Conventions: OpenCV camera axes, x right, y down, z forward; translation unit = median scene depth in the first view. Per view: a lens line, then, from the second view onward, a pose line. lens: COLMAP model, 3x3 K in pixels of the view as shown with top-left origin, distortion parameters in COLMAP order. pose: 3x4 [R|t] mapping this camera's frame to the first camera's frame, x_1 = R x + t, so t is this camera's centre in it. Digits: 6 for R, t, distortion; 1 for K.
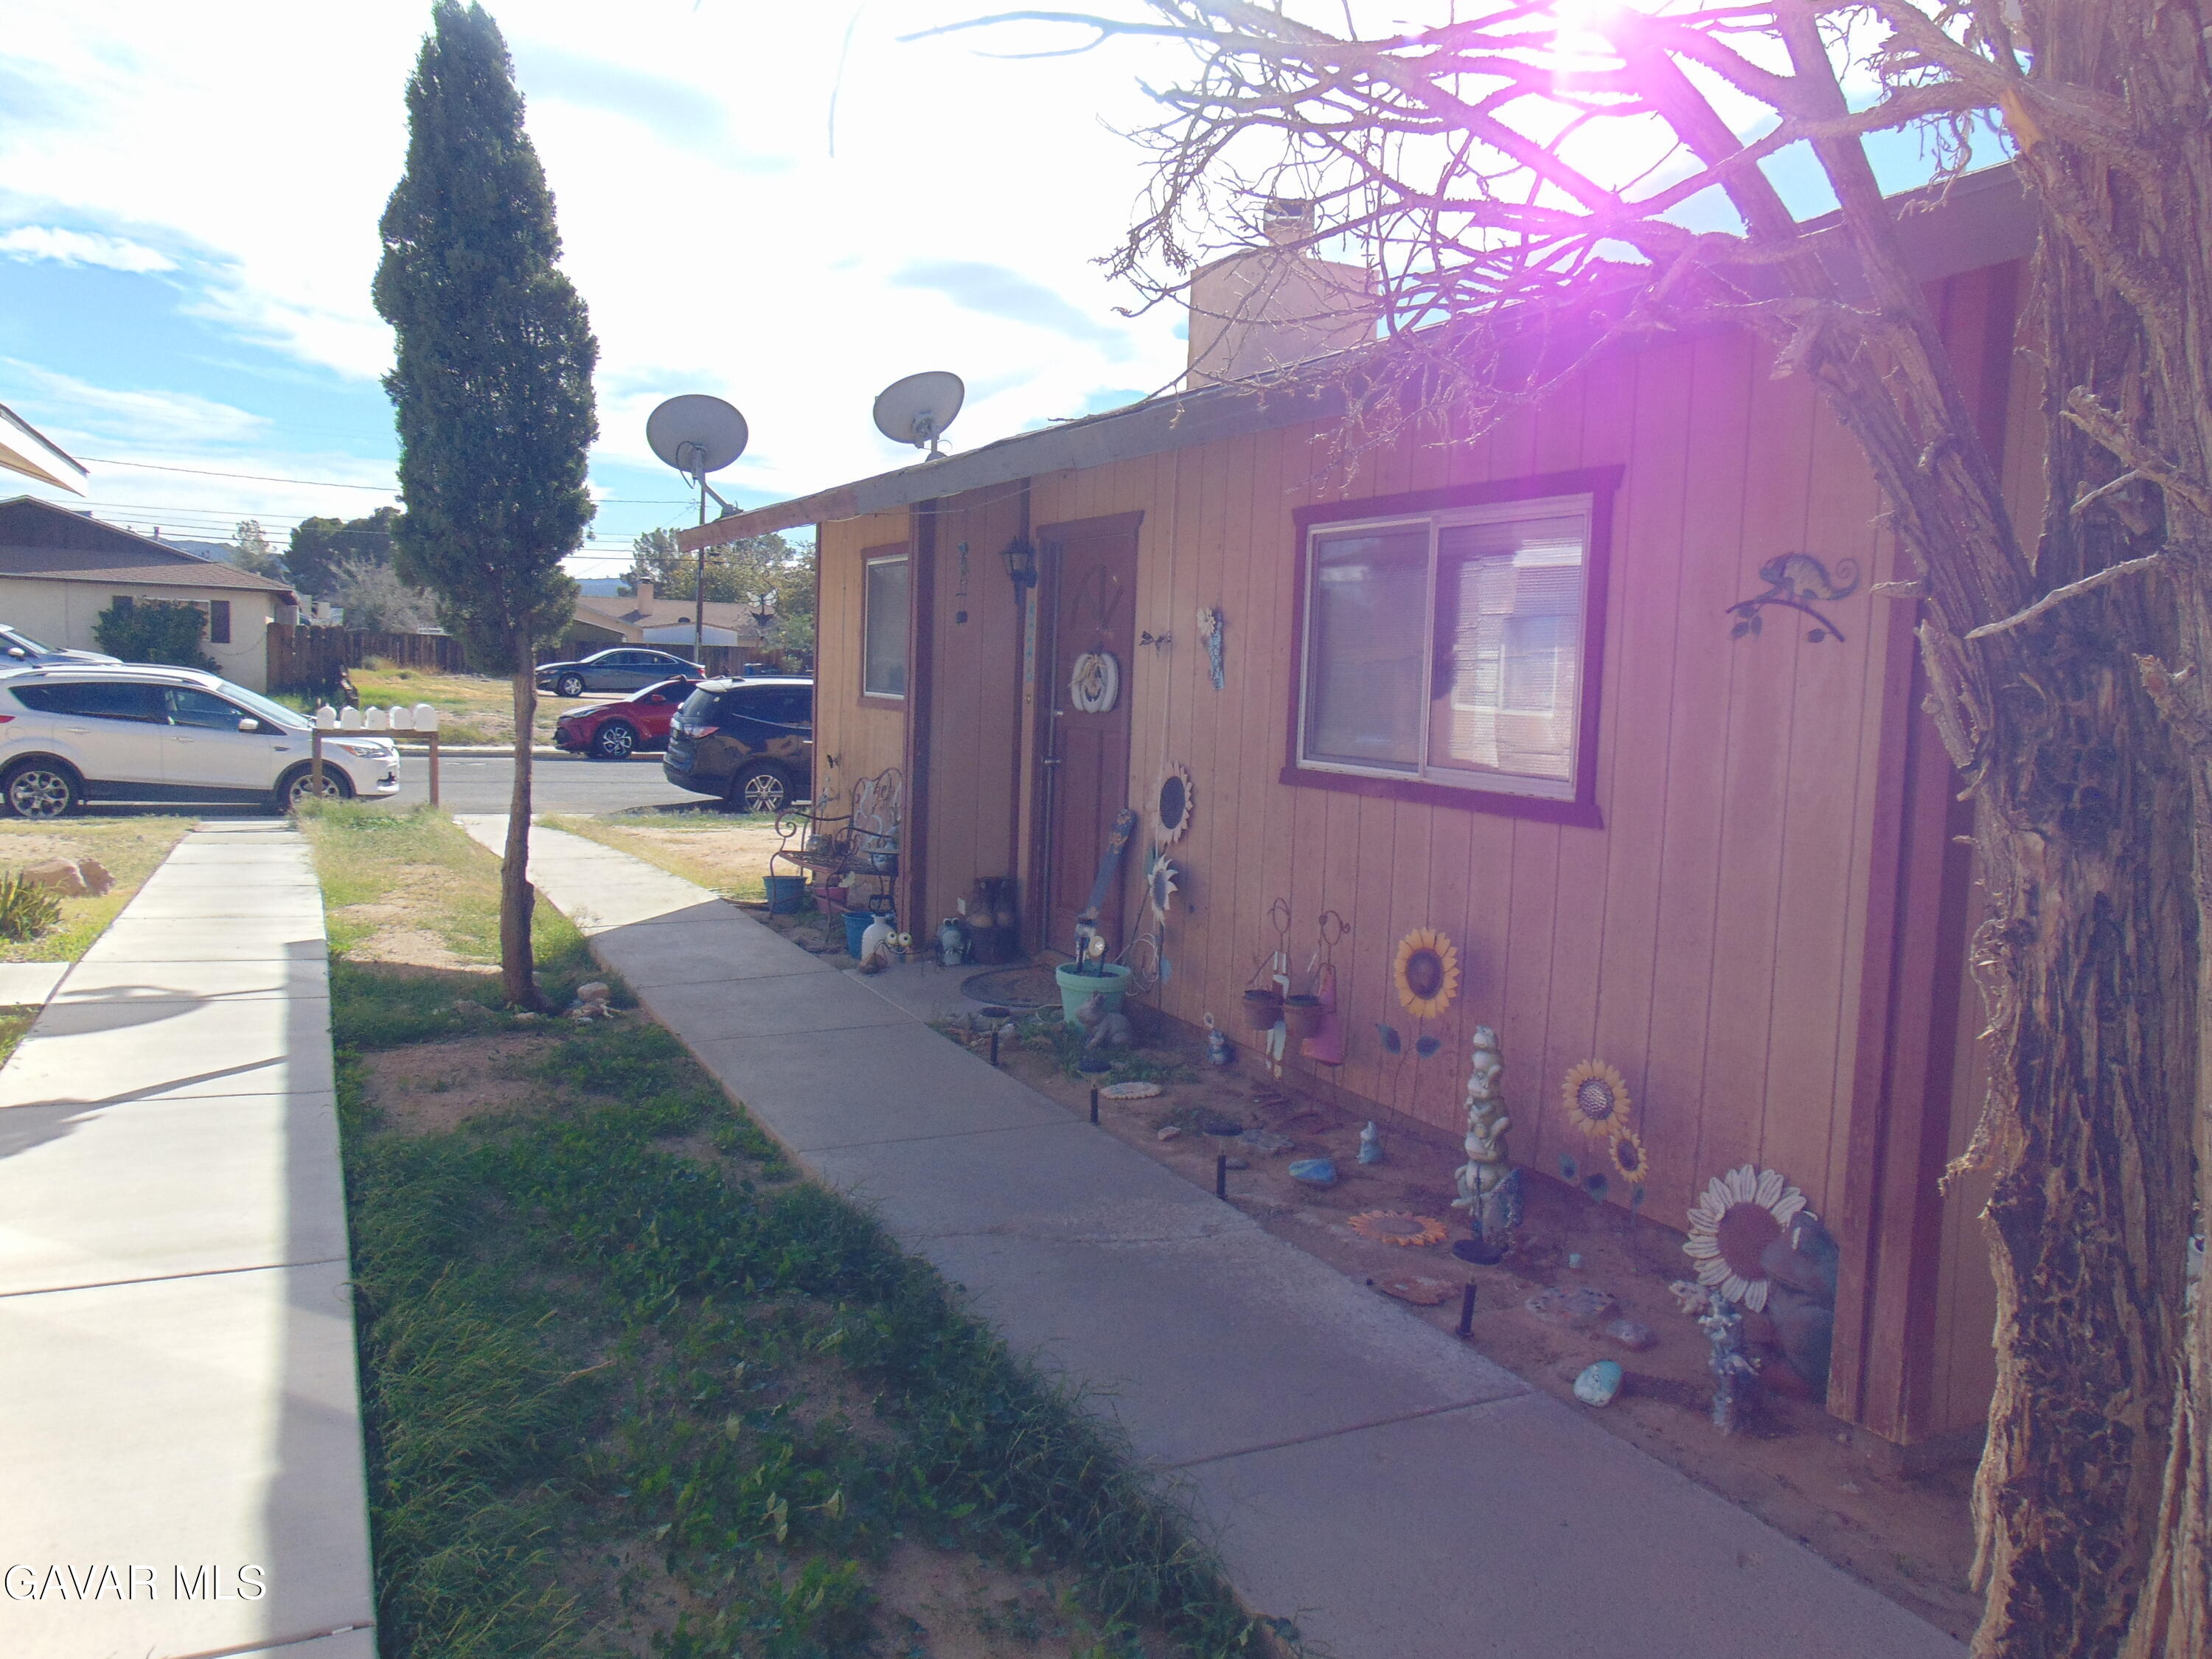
lens RADIAL K [[1716.6, 0, 1094.4], [0, 1716.6, 822.3], [0, 0, 1]] dist [-0.002936, 0.072169]
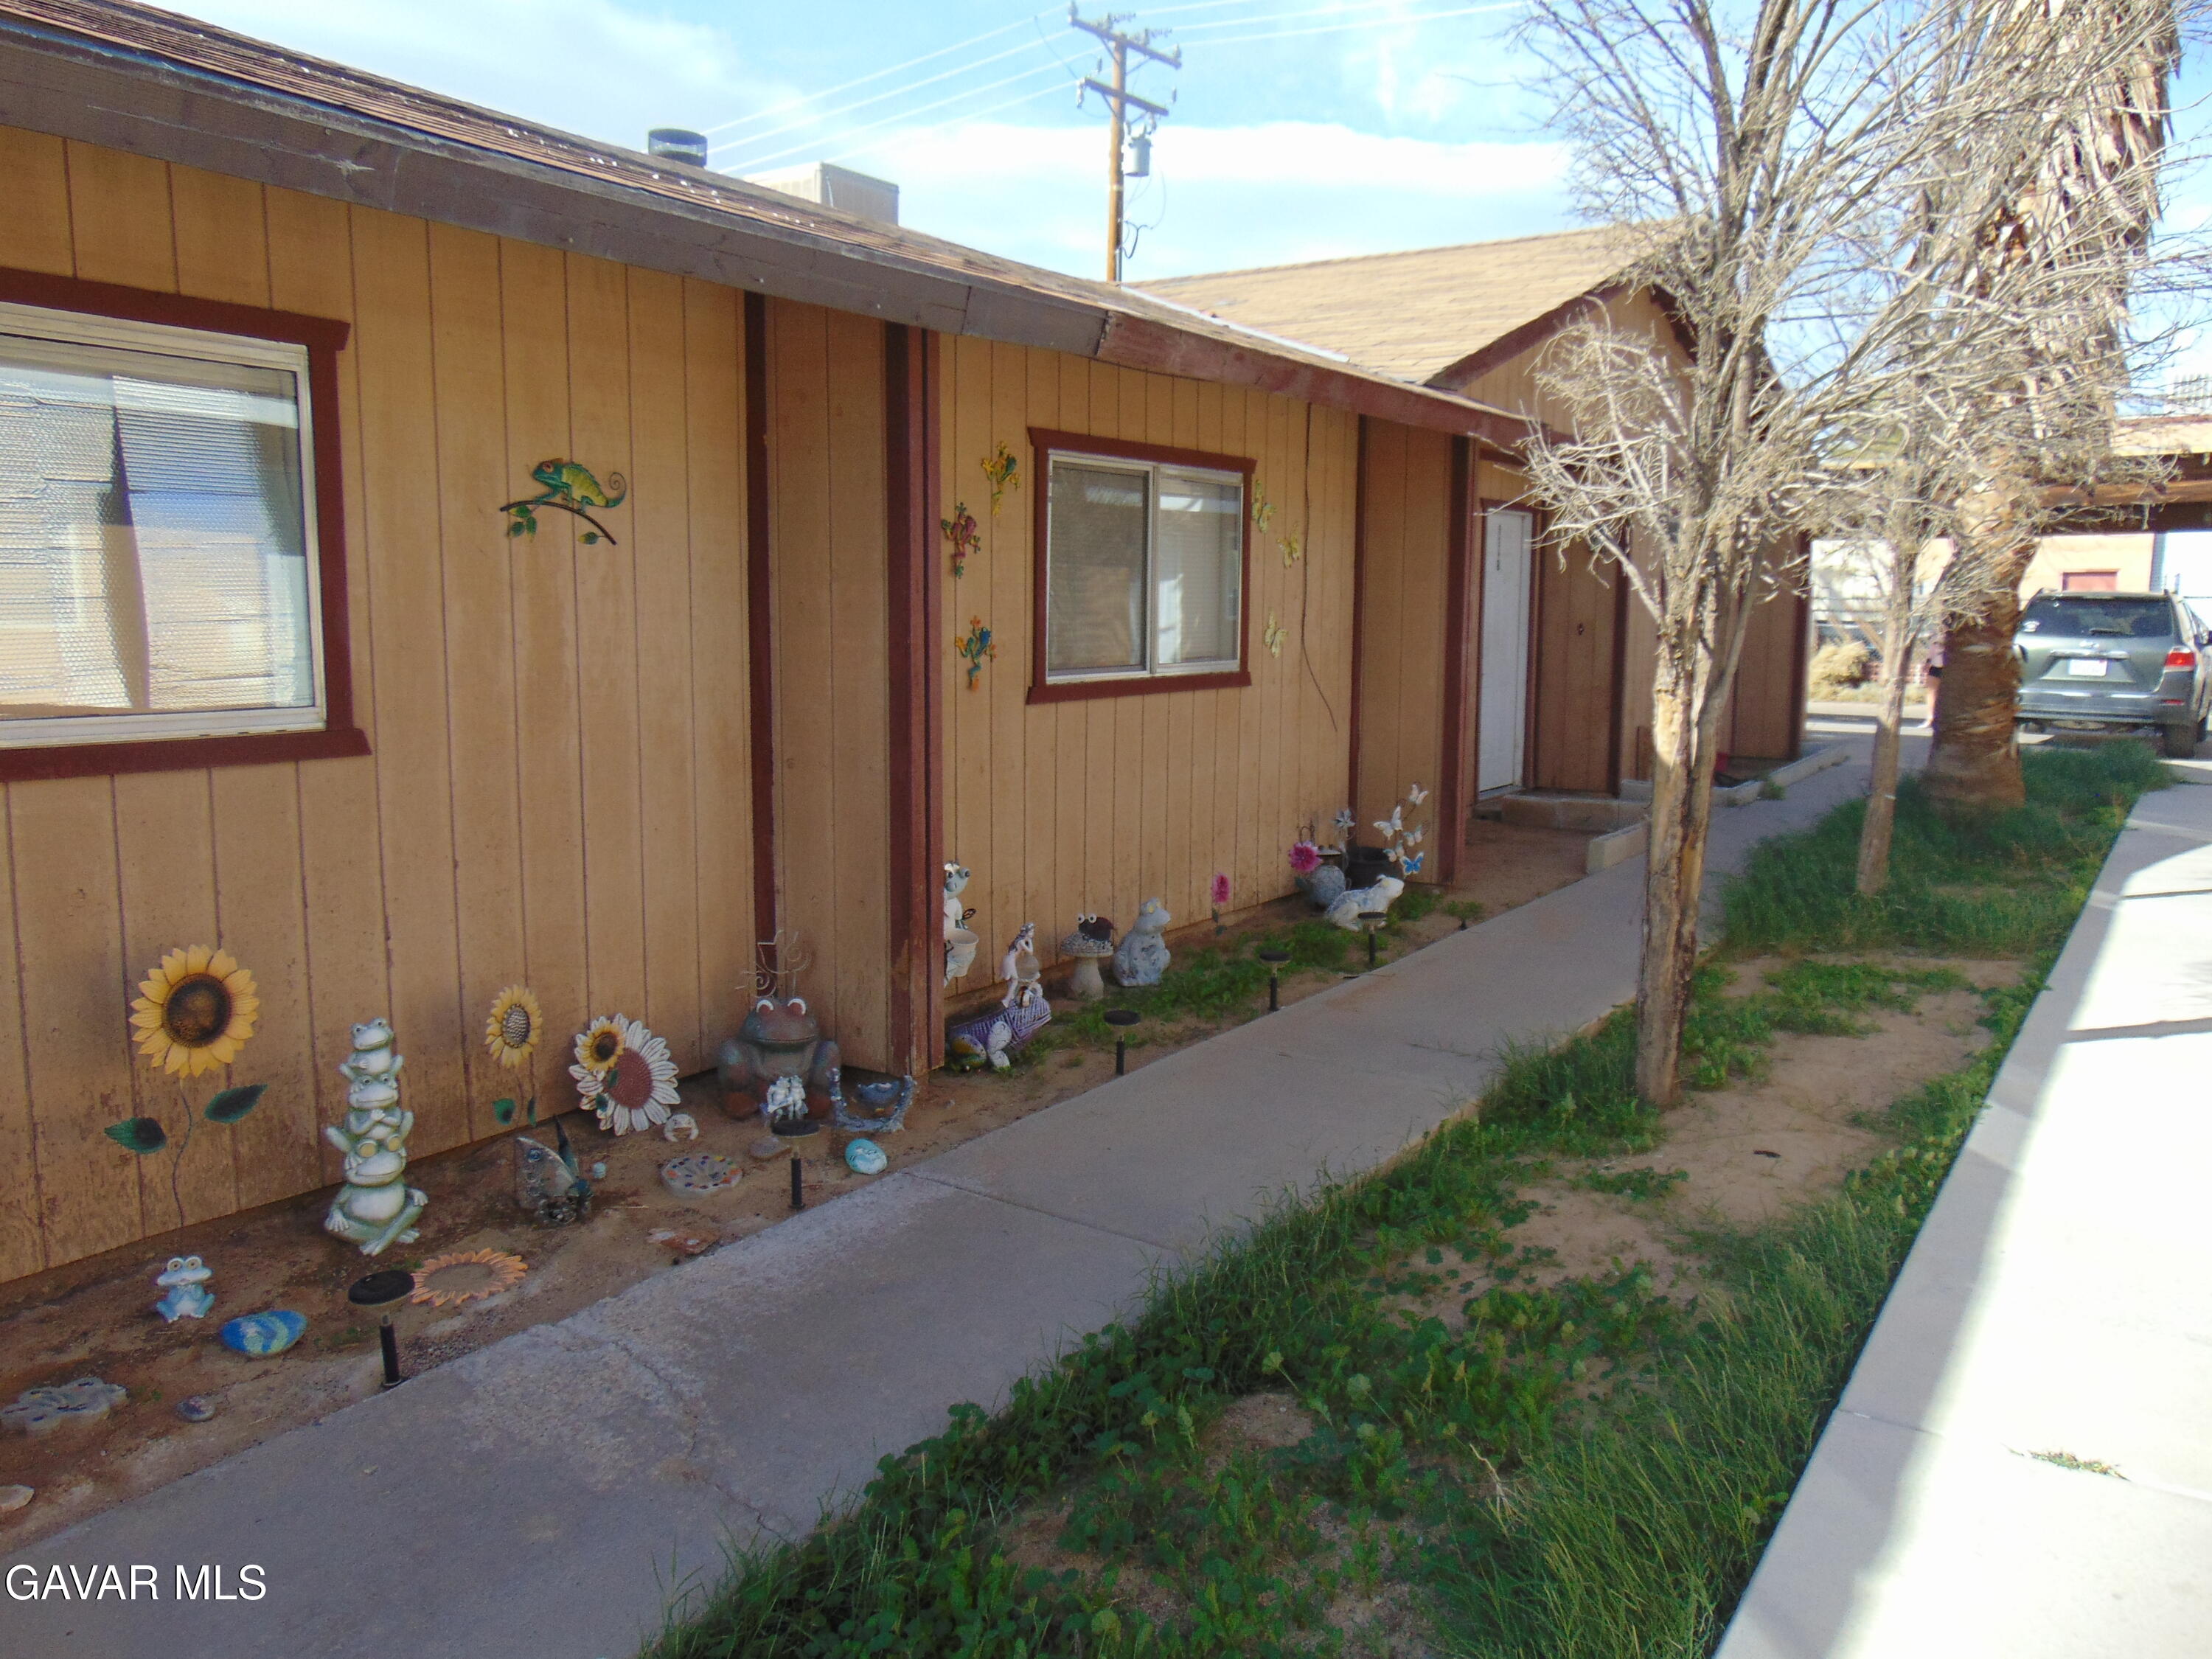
lens RADIAL K [[1716.6, 0, 1094.4], [0, 1716.6, 822.3], [0, 0, 1]] dist [-0.002936, 0.072169]
pose [[-0.520151, -0.160908, 0.838780, -0.685943], [0.038401, 0.976693, 0.211178, -0.144056], [-0.853210, 0.142054, -0.501849, 1.244433]]
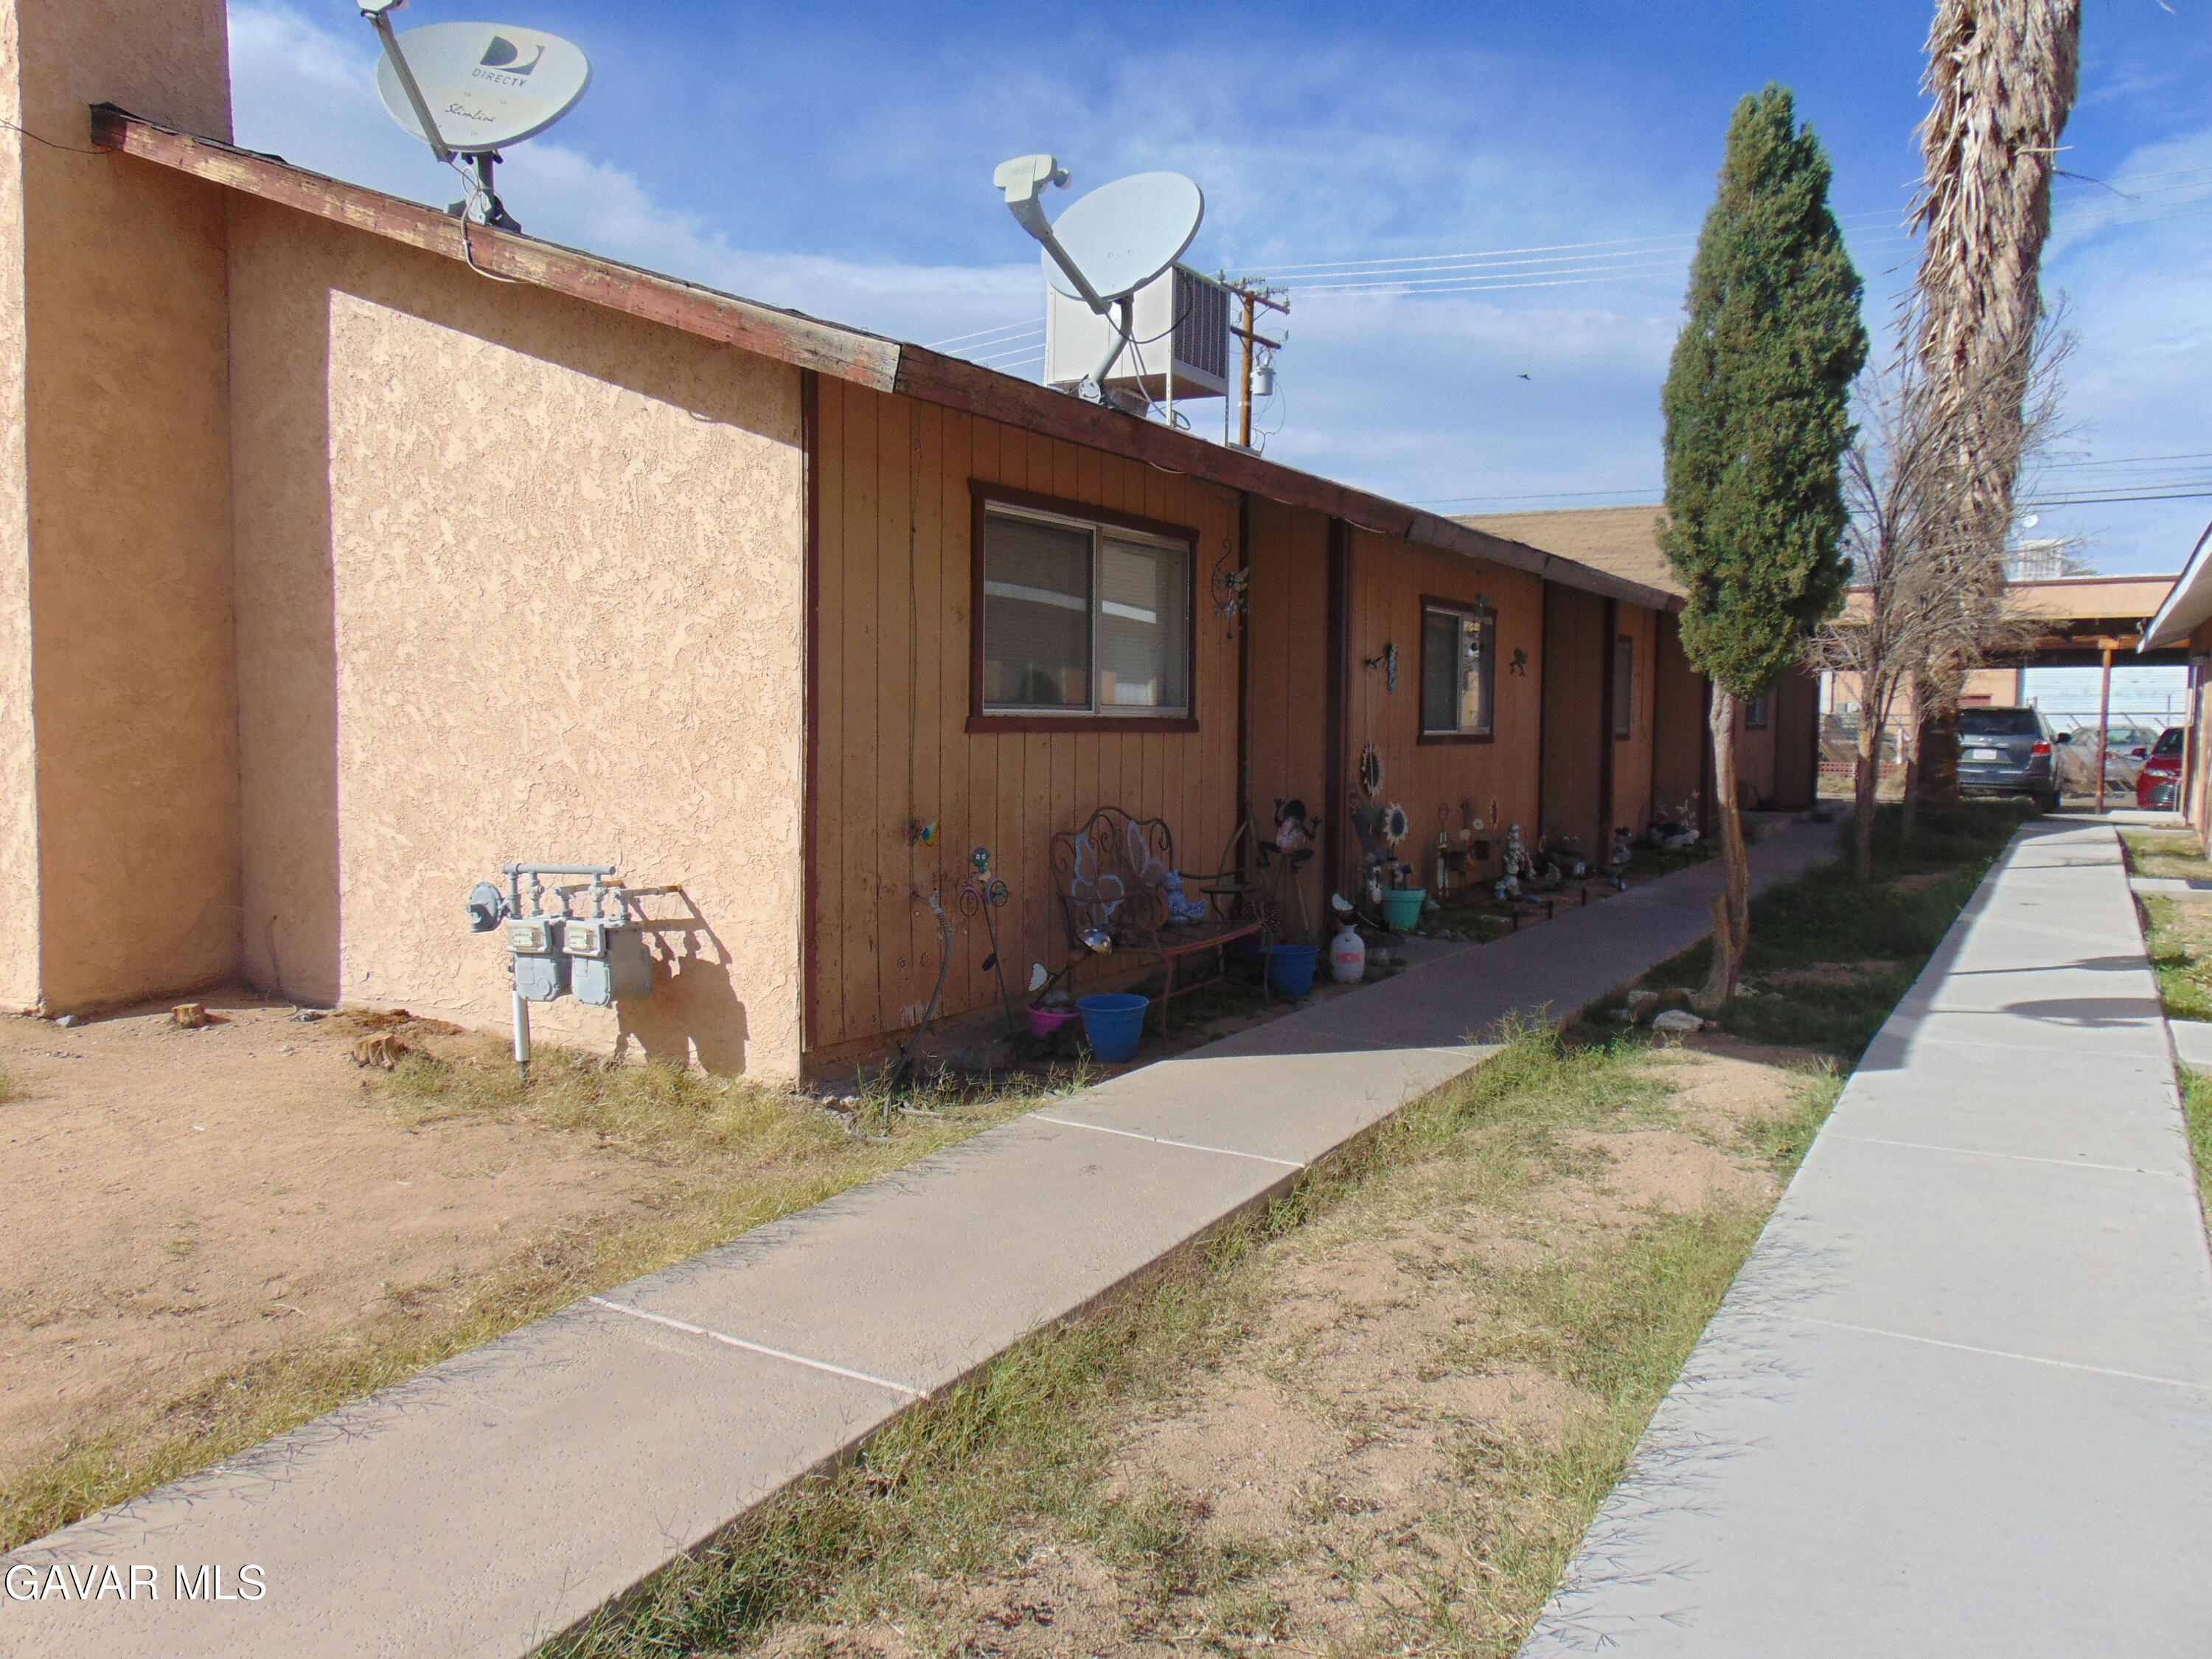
lens RADIAL K [[1716.6, 0, 1094.4], [0, 1716.6, 822.3], [0, 0, 1]] dist [-0.002936, 0.072169]
pose [[-0.568535, -0.100508, 0.816496, -1.779691], [0.031105, 0.989173, 0.143423, -0.314973], [-0.822071, 0.106938, -0.559253, 3.437581]]
